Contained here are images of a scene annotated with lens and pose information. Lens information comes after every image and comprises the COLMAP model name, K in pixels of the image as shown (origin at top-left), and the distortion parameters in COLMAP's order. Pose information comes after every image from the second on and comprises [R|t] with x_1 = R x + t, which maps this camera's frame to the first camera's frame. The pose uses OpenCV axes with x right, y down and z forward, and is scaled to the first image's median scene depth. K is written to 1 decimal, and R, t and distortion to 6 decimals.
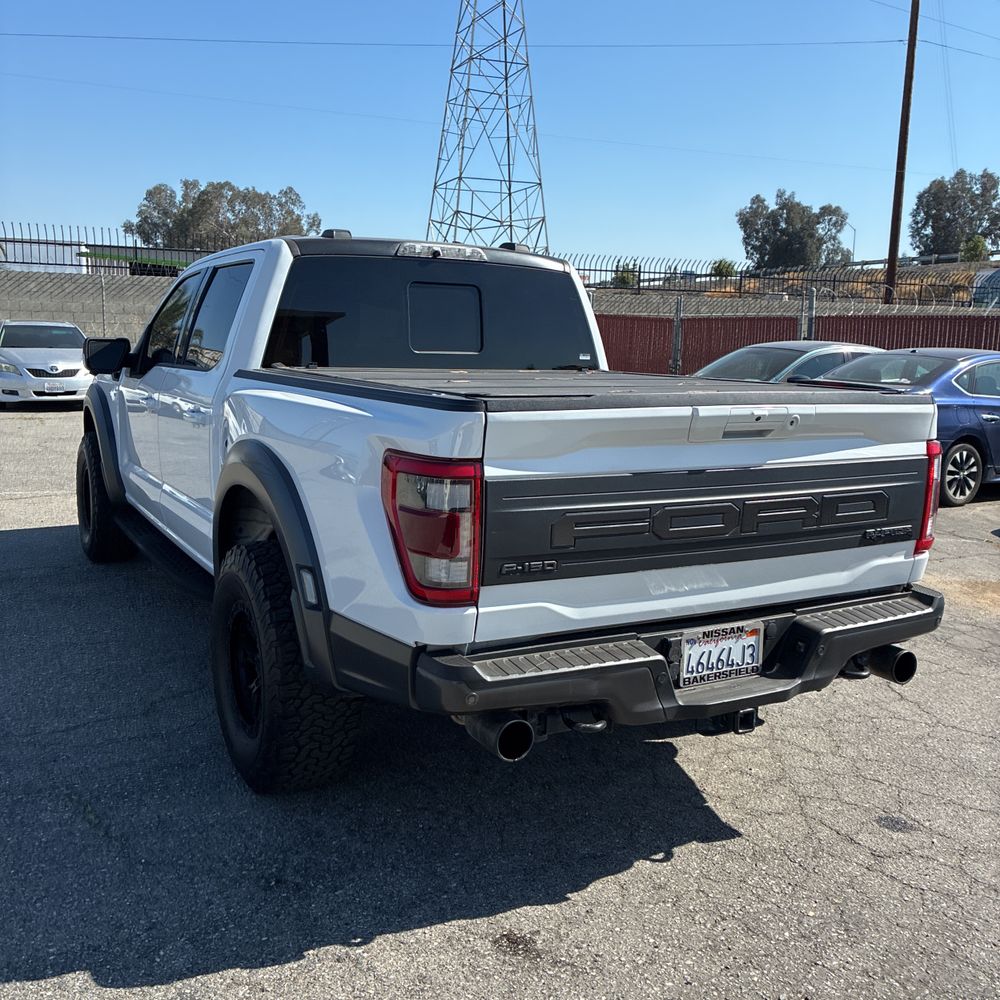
lens RADIAL K [[1020.0, 0, 483.7], [0, 1020.0, 500.5], [0, 0, 1]] dist [0.020361, 0.000000]
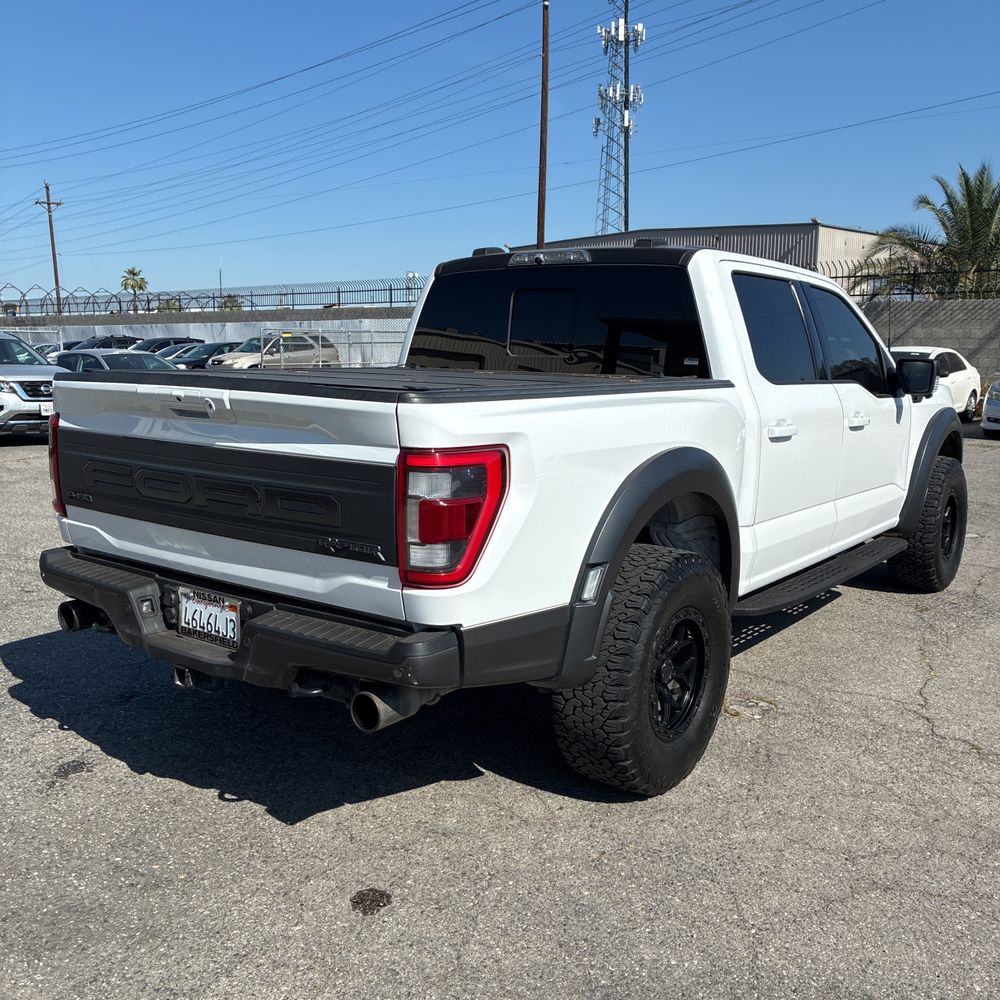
lens RADIAL K [[1020.0, 0, 487.8], [0, 1020.0, 518.4], [0, 0, 1]] dist [0.020361, 0.000000]
pose [[0.407725, 0.134375, -0.903163, 1.152808], [-0.151611, 0.985345, 0.078159, -0.073495], [0.900430, 0.105062, 0.422122, 0.693748]]
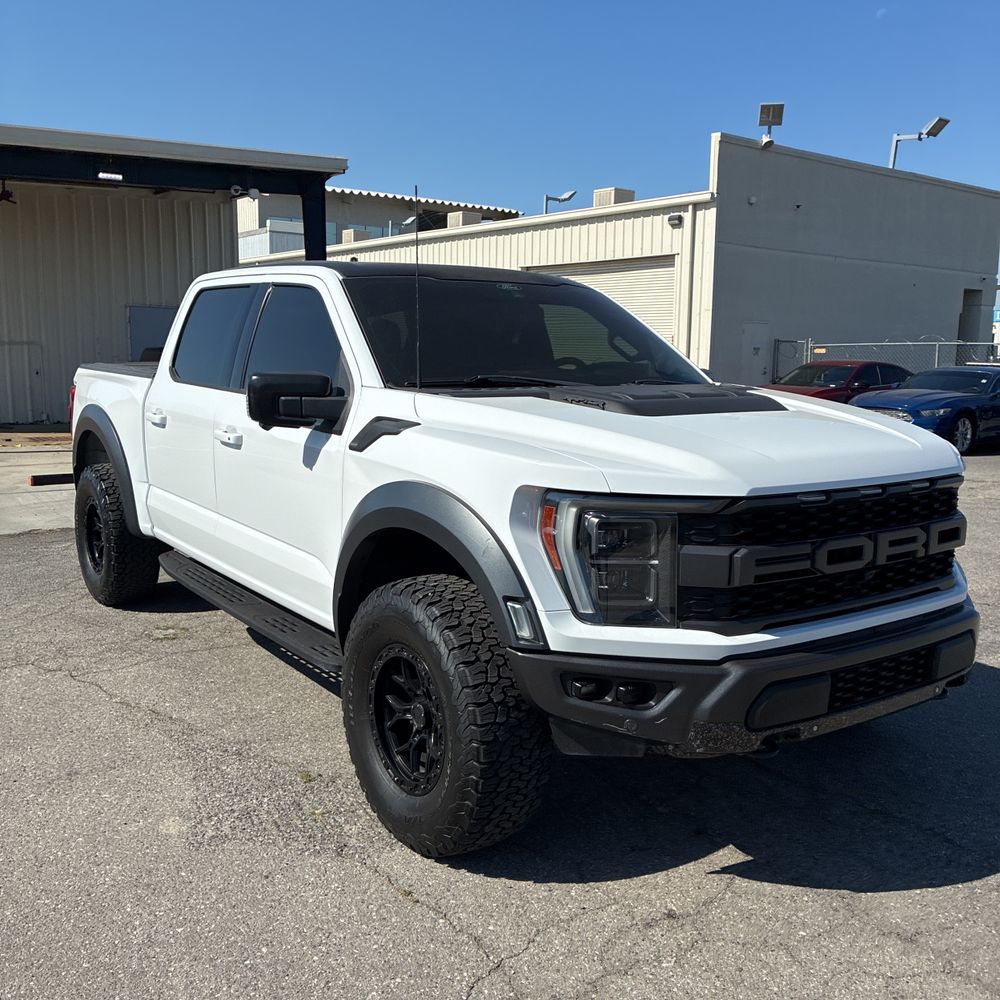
lens RADIAL K [[1020.0, 0, 487.4], [0, 1020.0, 522.1], [0, 0, 1]] dist [0.020361, 0.000000]
pose [[-0.993225, -0.025304, -0.113417, -0.139599], [-0.061483, 0.942637, 0.328109, -0.513249], [0.098609, 0.332860, -0.937806, 3.028535]]
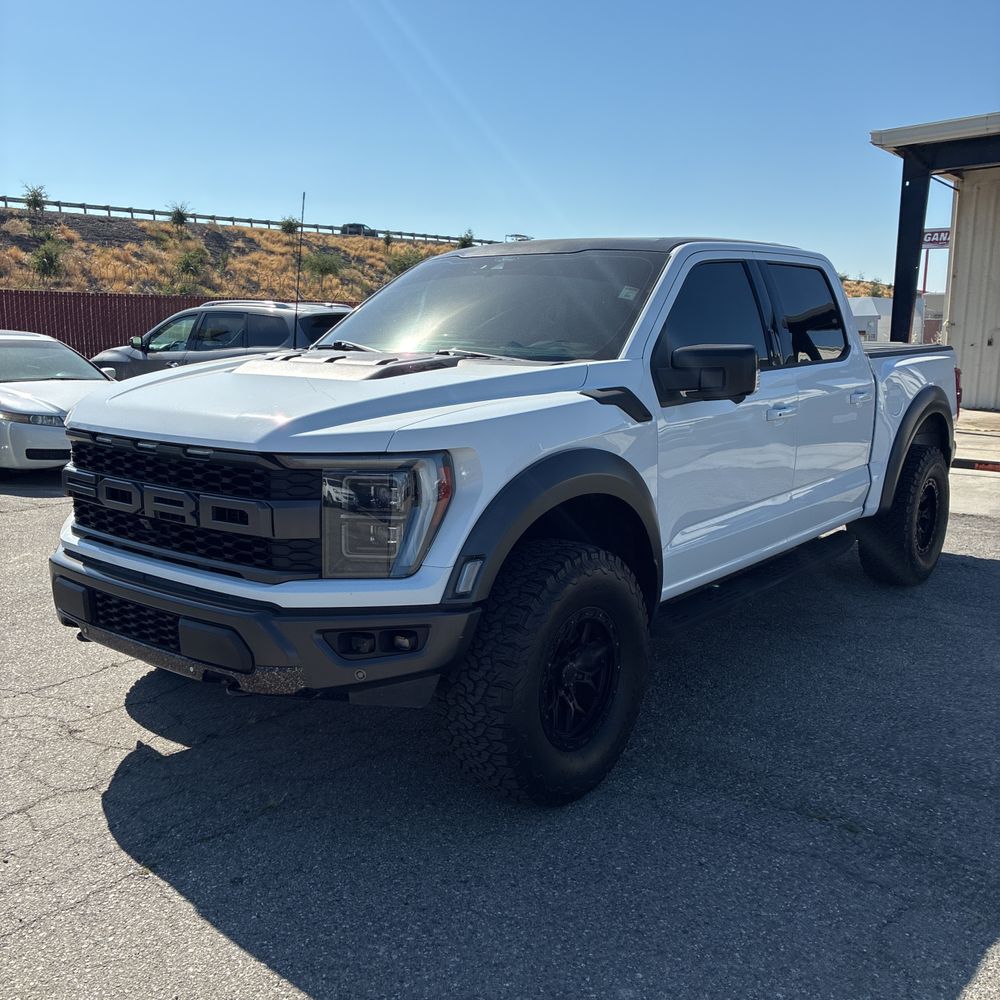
lens RADIAL K [[1020.0, 0, 491.6], [0, 1020.0, 509.6], [0, 0, 1]] dist [0.020361, 0.000000]
pose [[-0.368093, -0.199386, 0.908159, -1.519798], [0.139109, 0.953934, 0.265819, -0.420882], [-0.919324, 0.224179, -0.323400, 2.268230]]
